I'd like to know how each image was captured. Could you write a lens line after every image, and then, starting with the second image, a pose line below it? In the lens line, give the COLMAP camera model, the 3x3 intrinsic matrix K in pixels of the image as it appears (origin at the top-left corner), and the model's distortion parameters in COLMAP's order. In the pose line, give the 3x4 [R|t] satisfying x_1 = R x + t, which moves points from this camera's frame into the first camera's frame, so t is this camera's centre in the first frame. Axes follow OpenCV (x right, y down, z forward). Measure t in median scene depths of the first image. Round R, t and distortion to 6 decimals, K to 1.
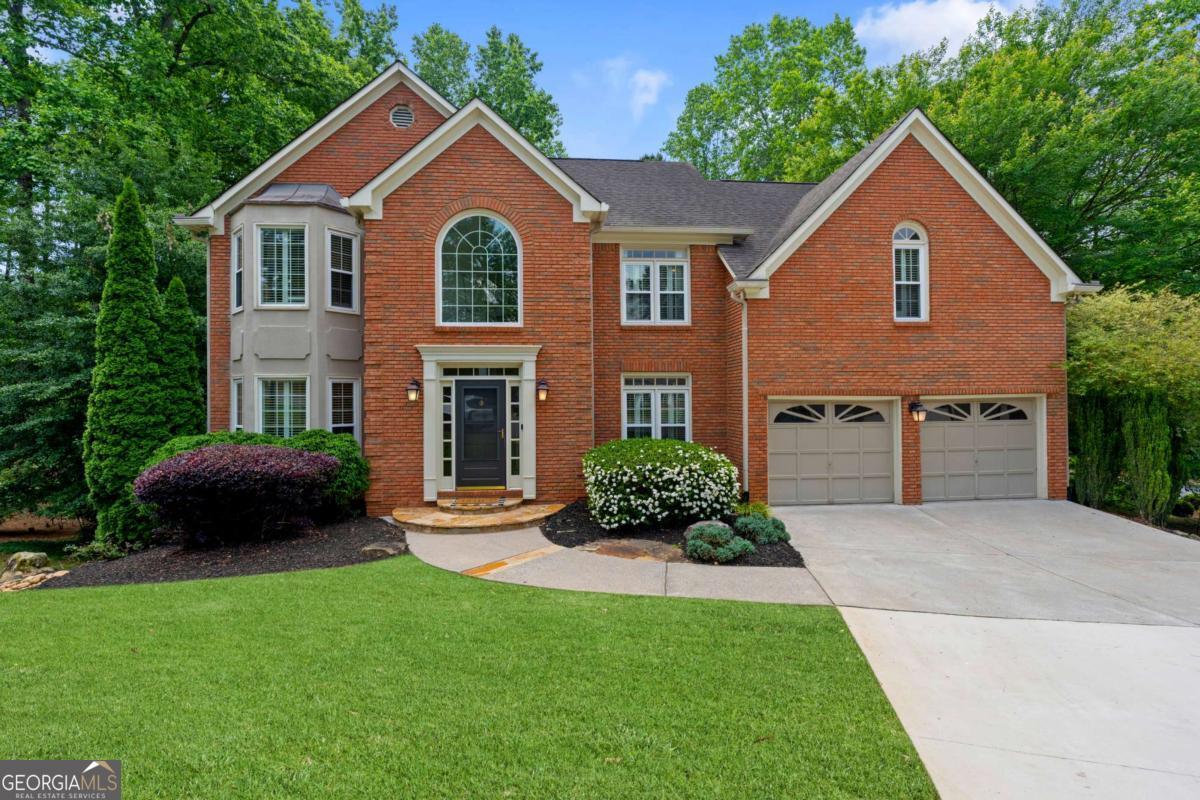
lens RADIAL K [[548.7, 0, 737.6], [0, 548.7, 360.0], [0, 0, 1]] dist [-0.002170, 0.000224]
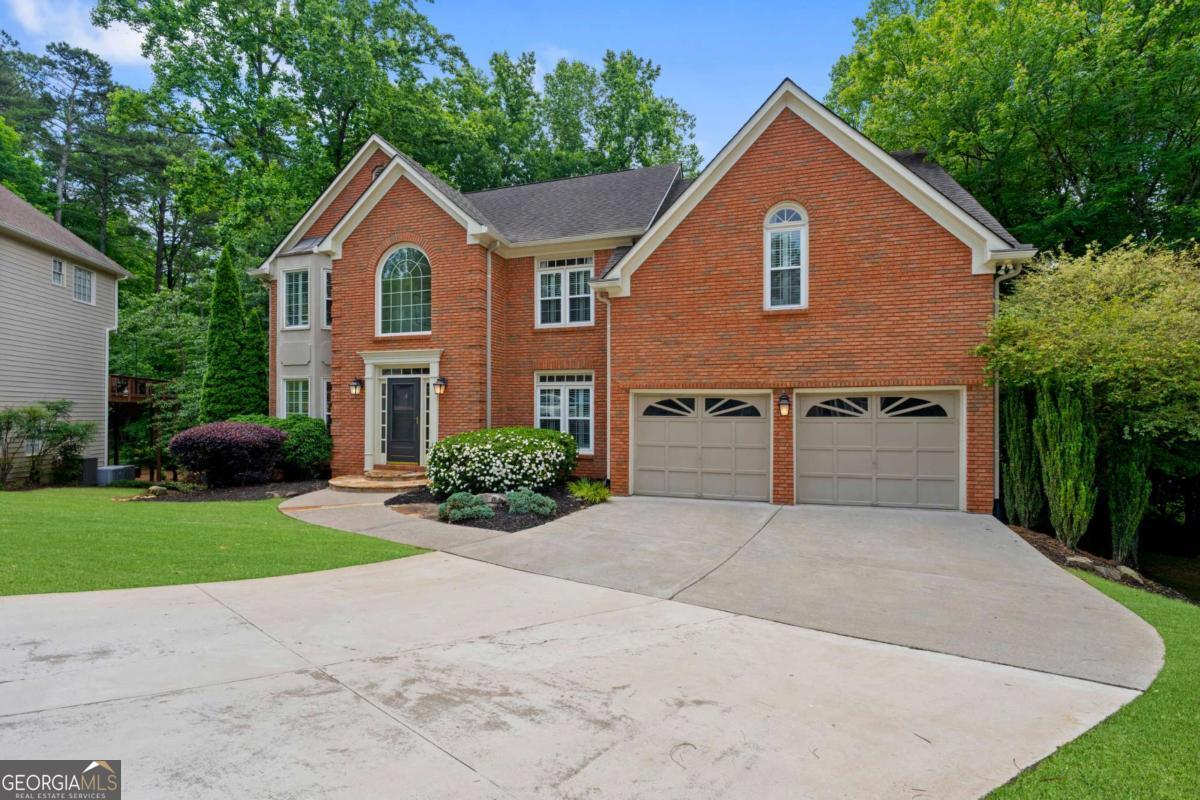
lens RADIAL K [[572.2, 0, 630.1], [0, 572.2, 364.2], [0, 0, 1]] dist [-0.002356, -0.000036]
pose [[0.917123, -0.025034, -0.397817, 0.513062], [0.025909, 0.999659, -0.003177, 0.021600], [0.397761, -0.007393, 0.917459, -0.000608]]
